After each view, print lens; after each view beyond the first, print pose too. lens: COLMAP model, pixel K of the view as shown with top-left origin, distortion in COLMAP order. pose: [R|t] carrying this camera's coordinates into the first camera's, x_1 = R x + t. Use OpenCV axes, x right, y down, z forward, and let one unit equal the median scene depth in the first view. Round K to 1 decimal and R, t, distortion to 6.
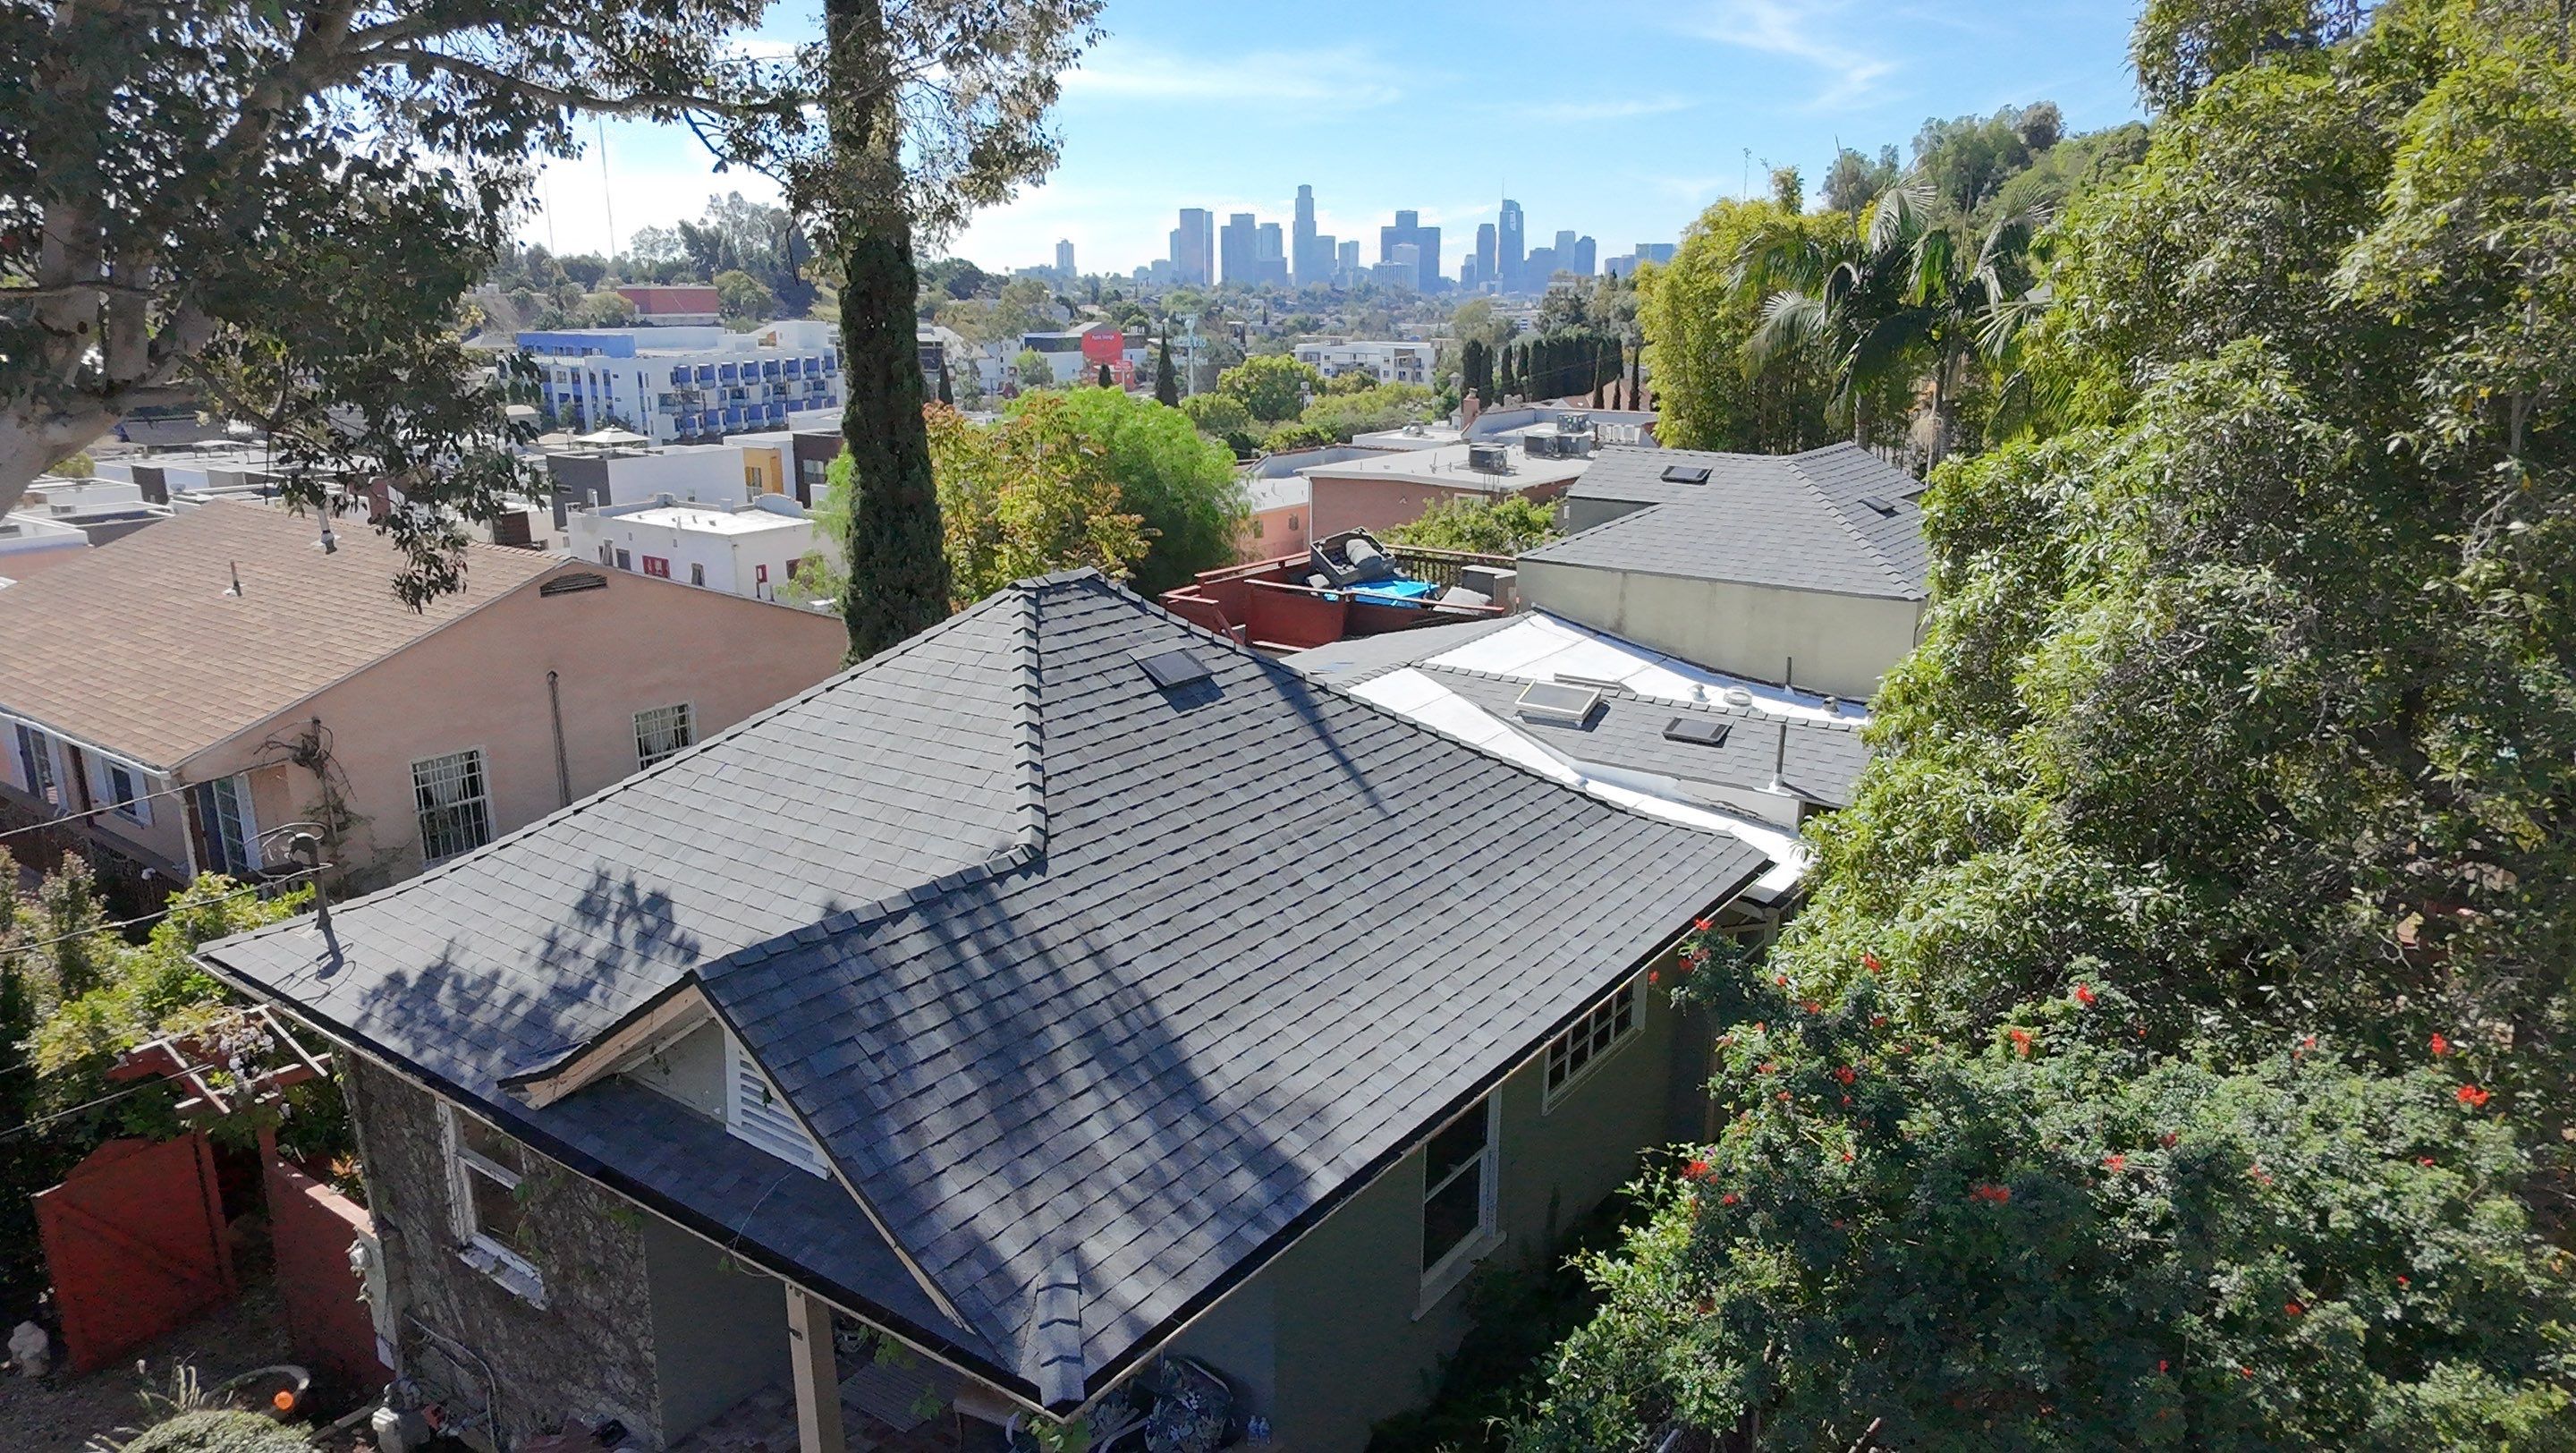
lens RADIAL K [[1649.4, 0, 1289.4], [0, 1649.4, 741.8], [0, 0, 1]] dist [0.001997, 0.005773]
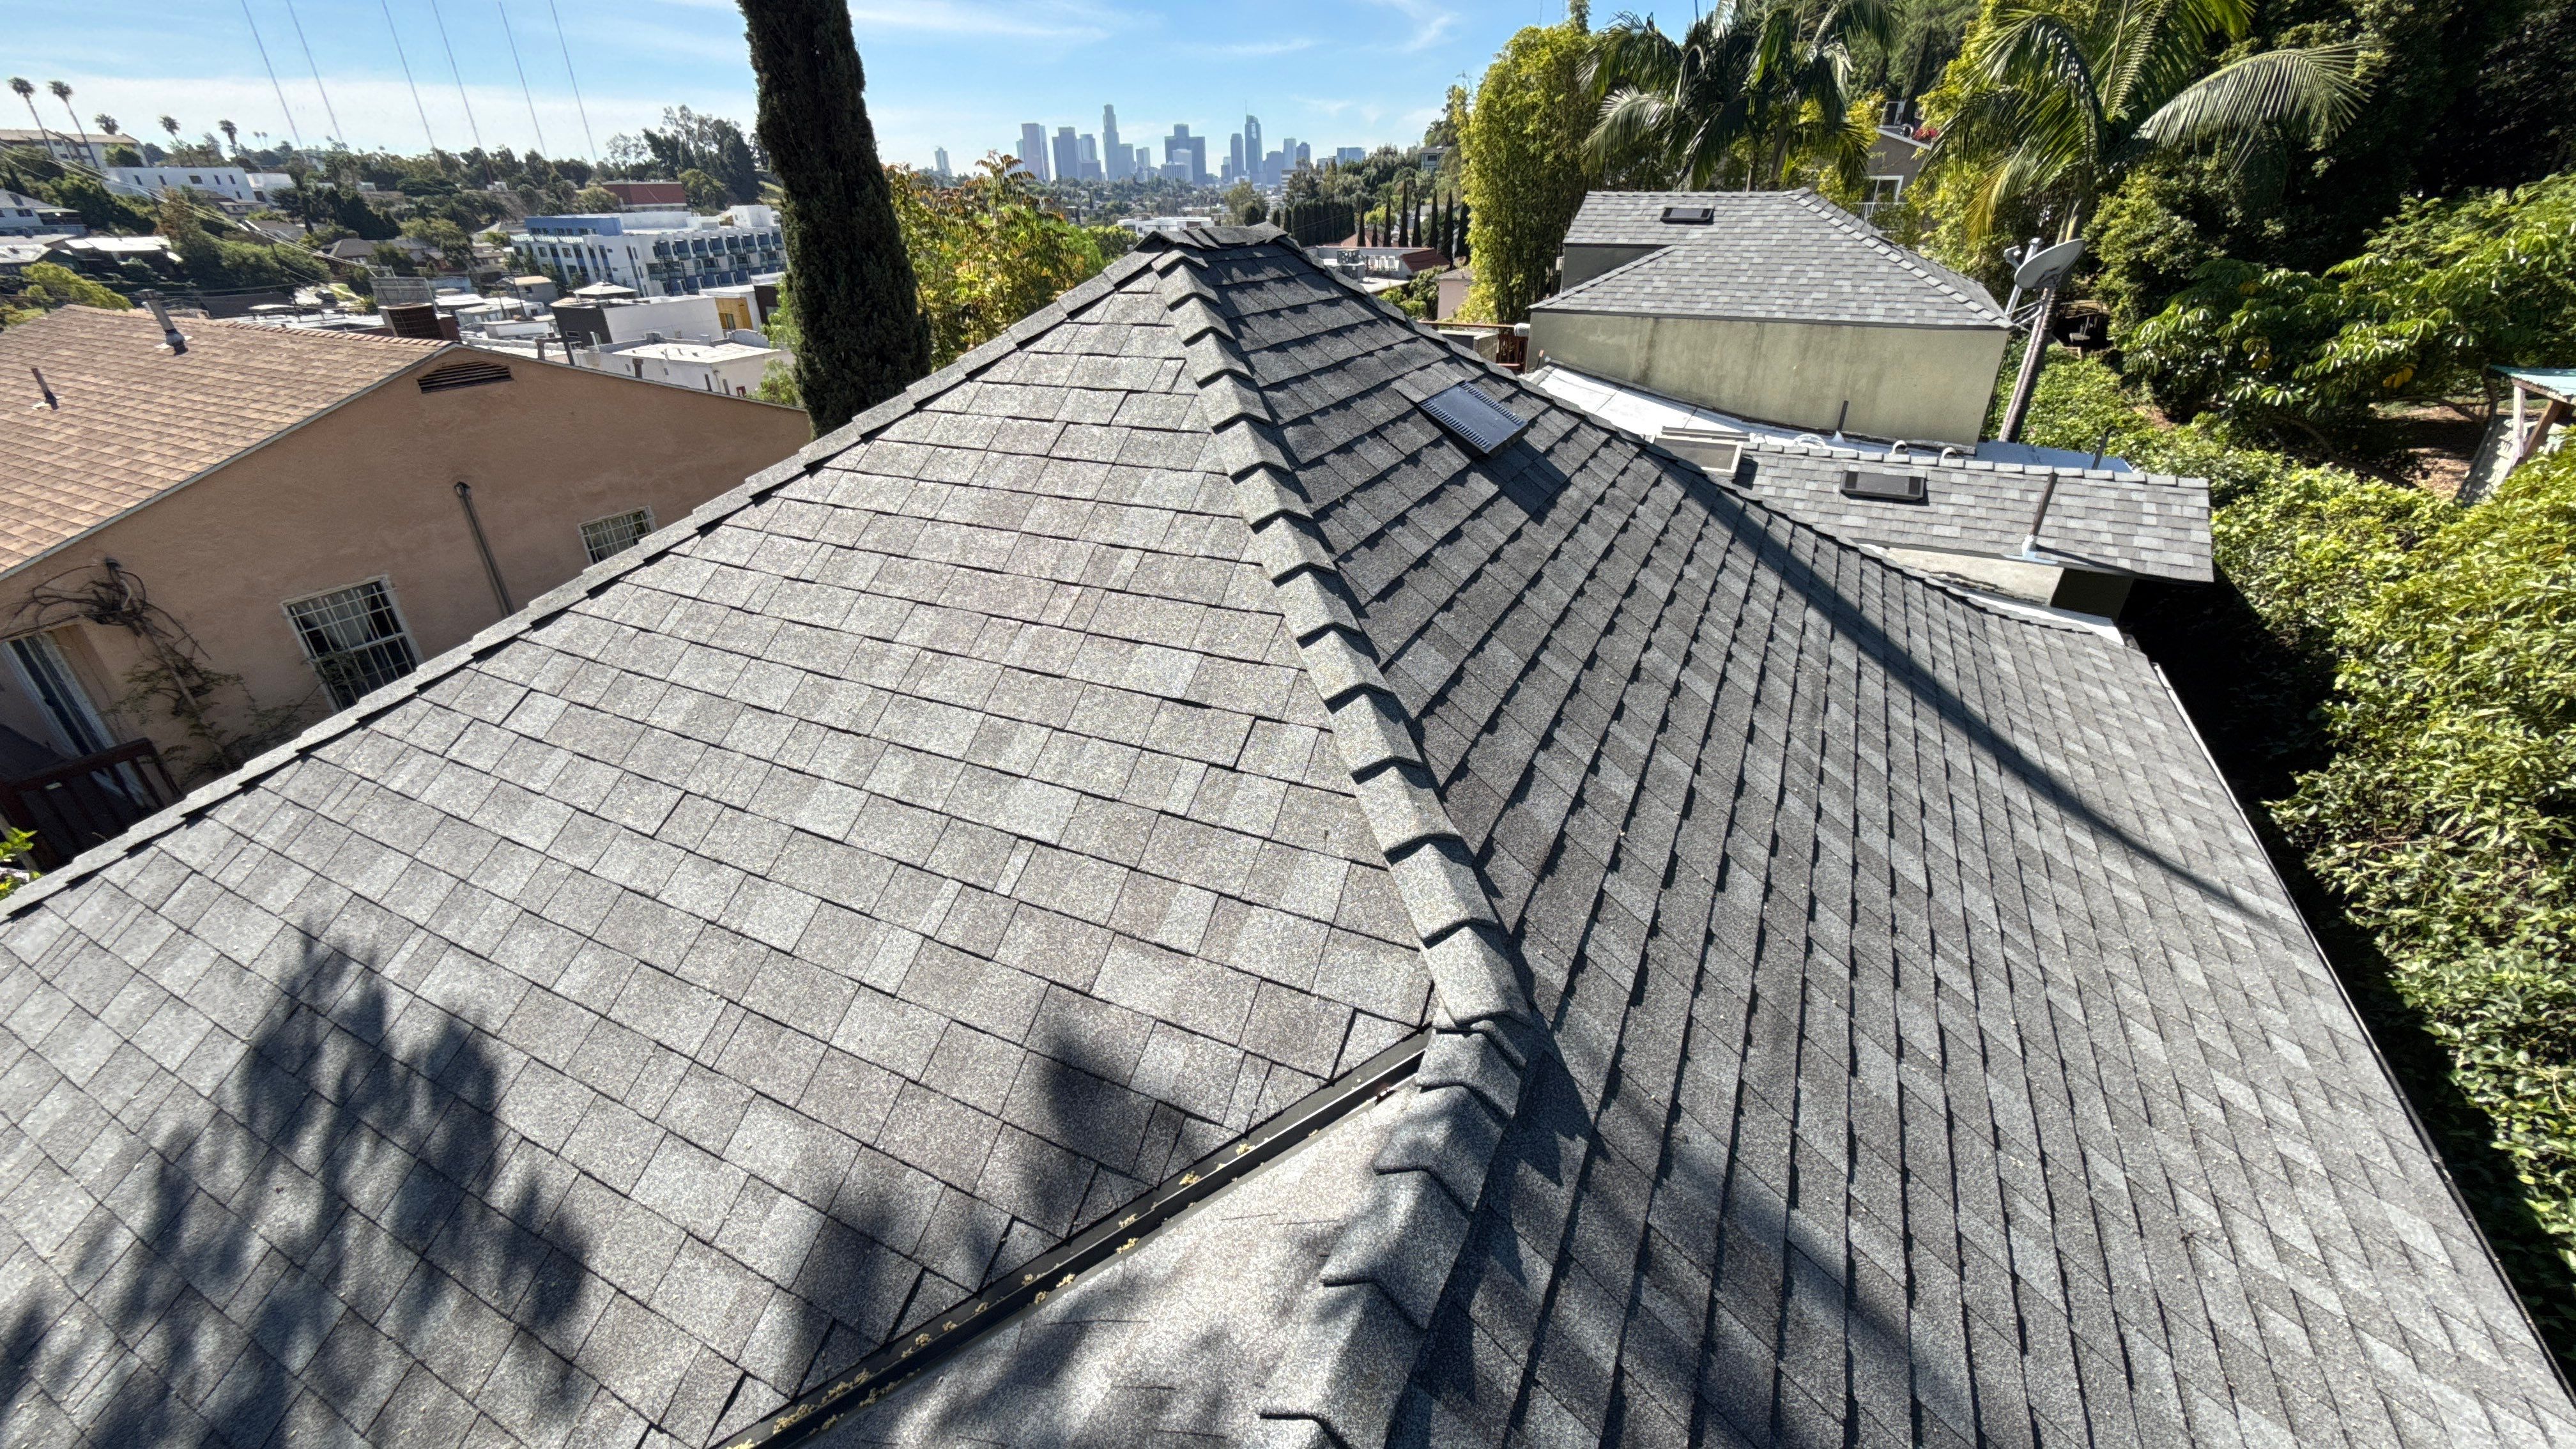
lens RADIAL K [[1025.8, 0, 1288.0], [0, 1025.8, 724.5], [0, 0, 1]] dist [-0.000173, 0.000259]
pose [[0.987524, -0.083186, 0.133704, -0.025980], [0.052340, 0.974199, 0.219538, -0.003721], [-0.148517, -0.209801, 0.966399, 0.100679]]
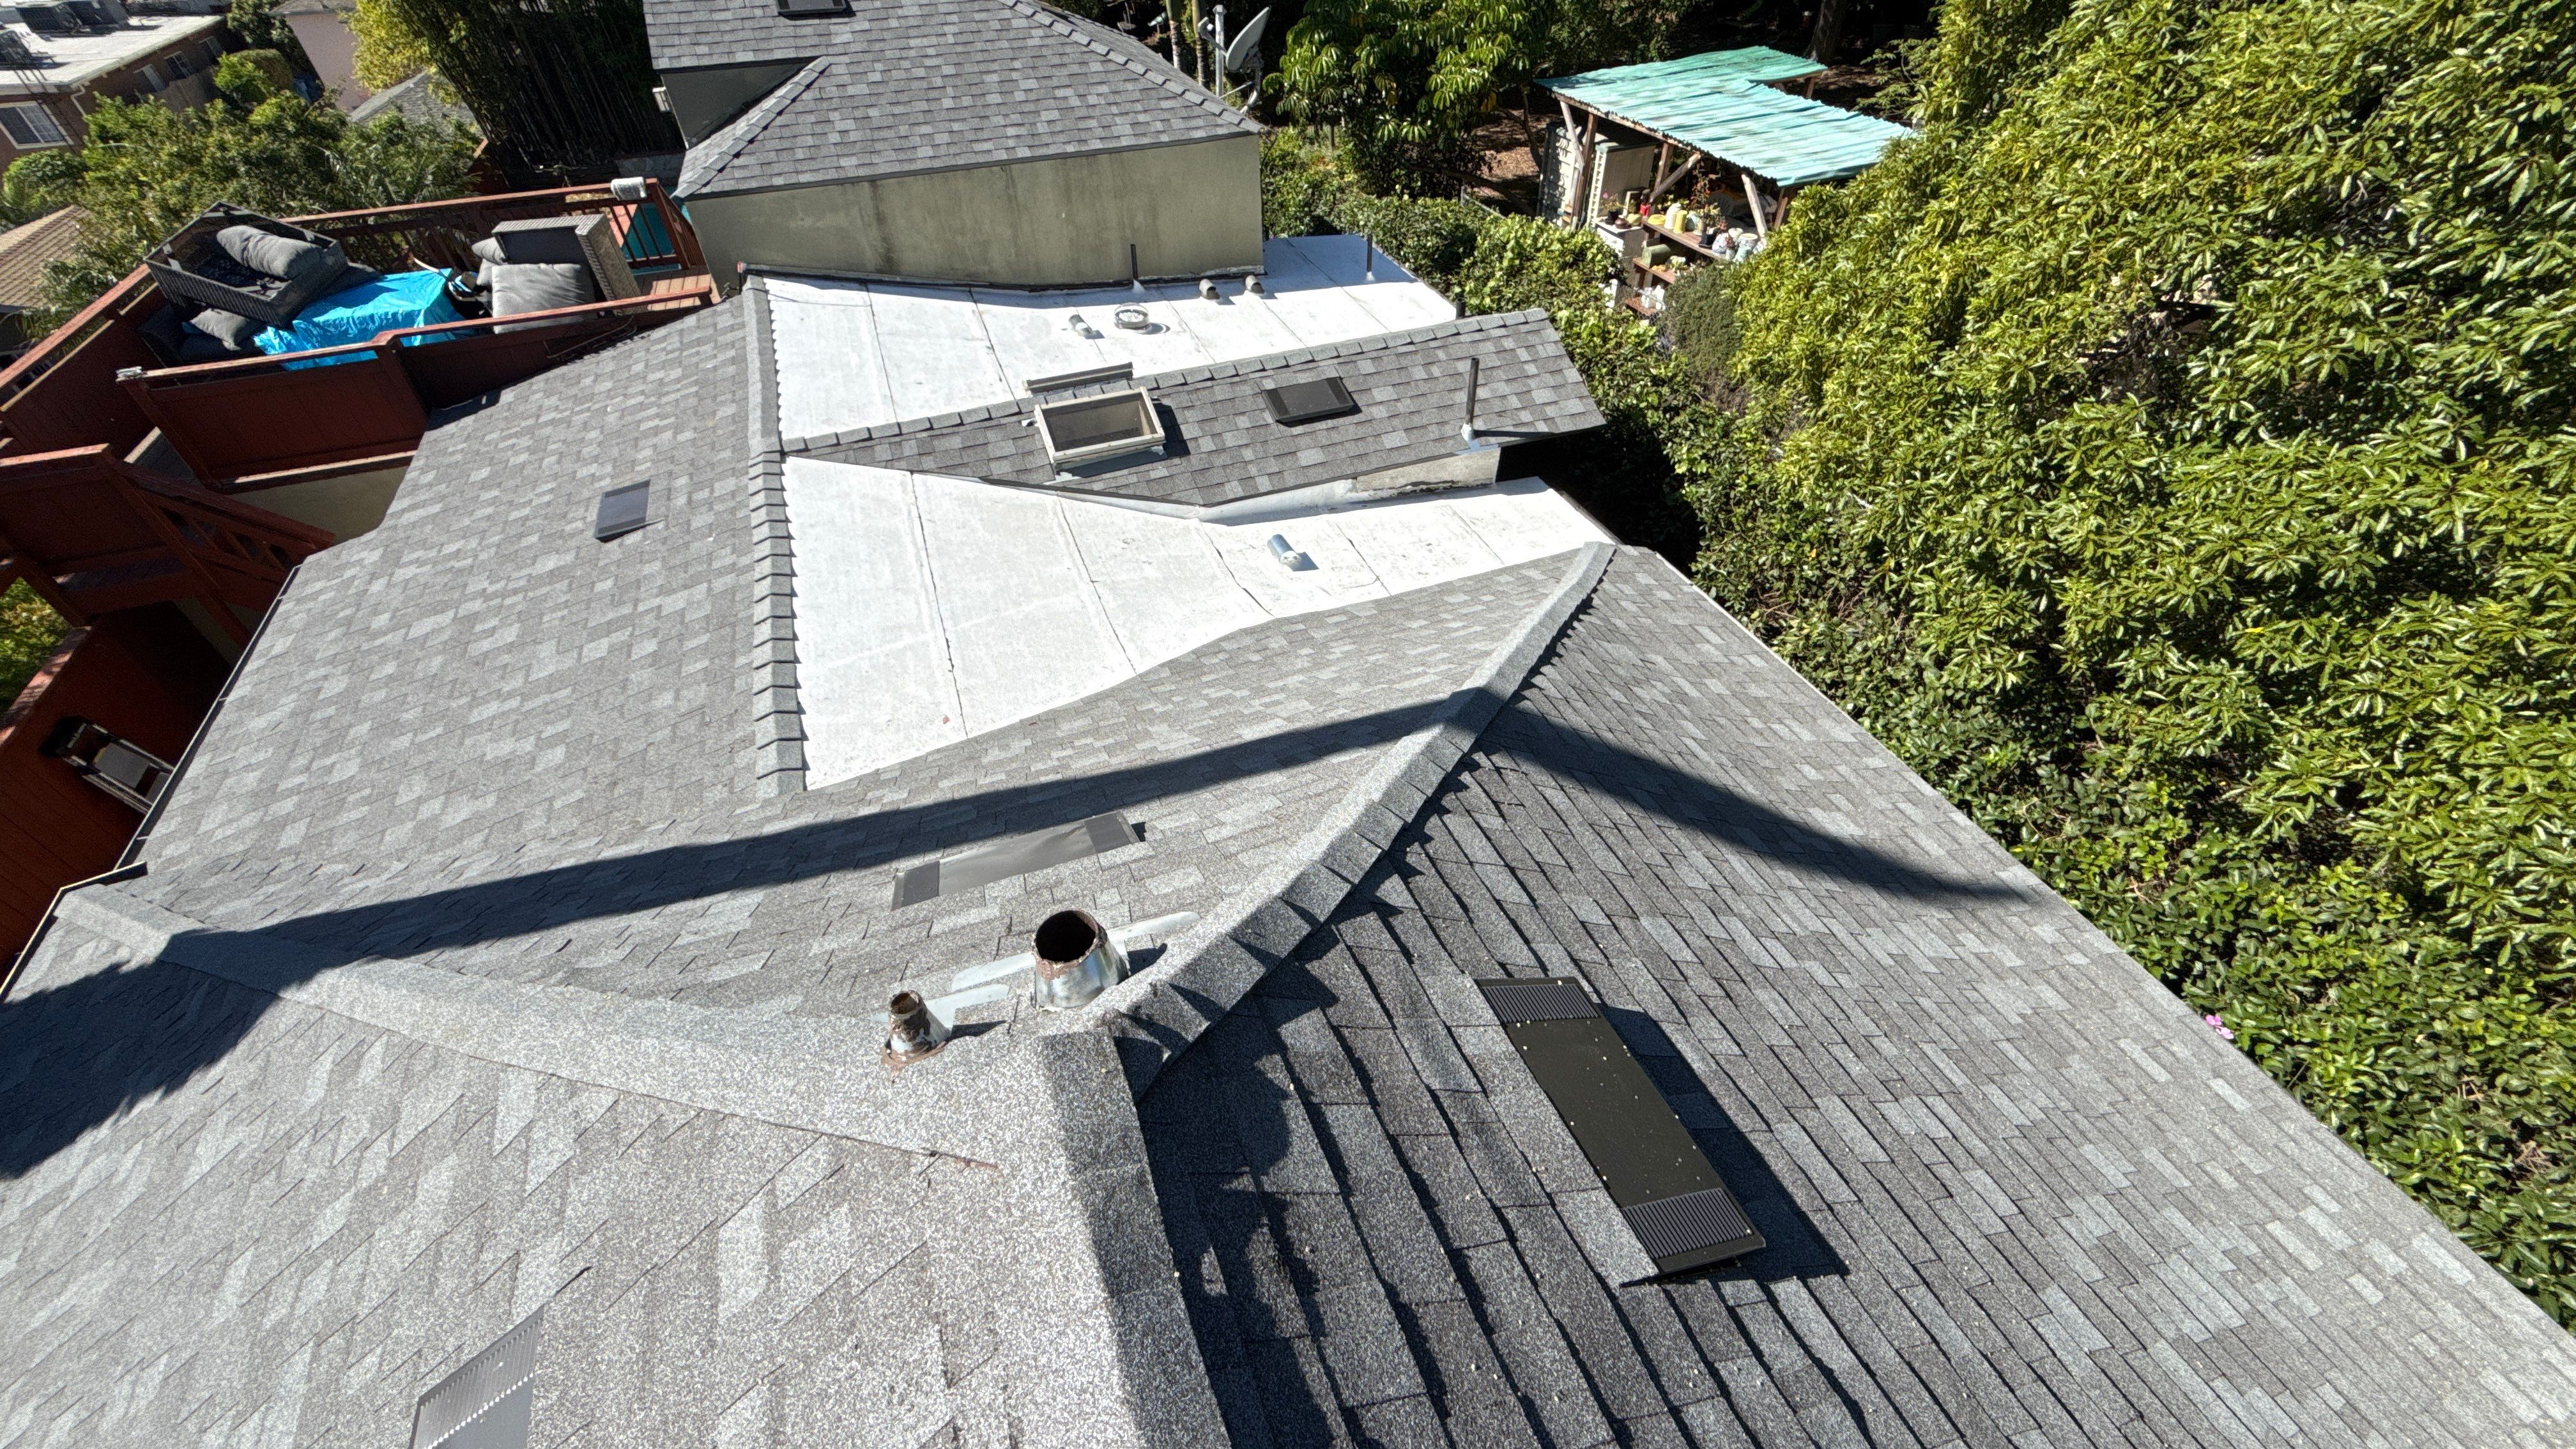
lens RADIAL K [[1025.8, 0, 1288.0], [0, 1025.8, 724.5], [0, 0, 1]] dist [-0.000173, 0.000259]
pose [[0.548858, -0.574228, 0.607467, -0.023092], [0.236780, 0.803744, 0.545830, -0.027721], [-0.801679, -0.155747, 0.577108, 0.141281]]
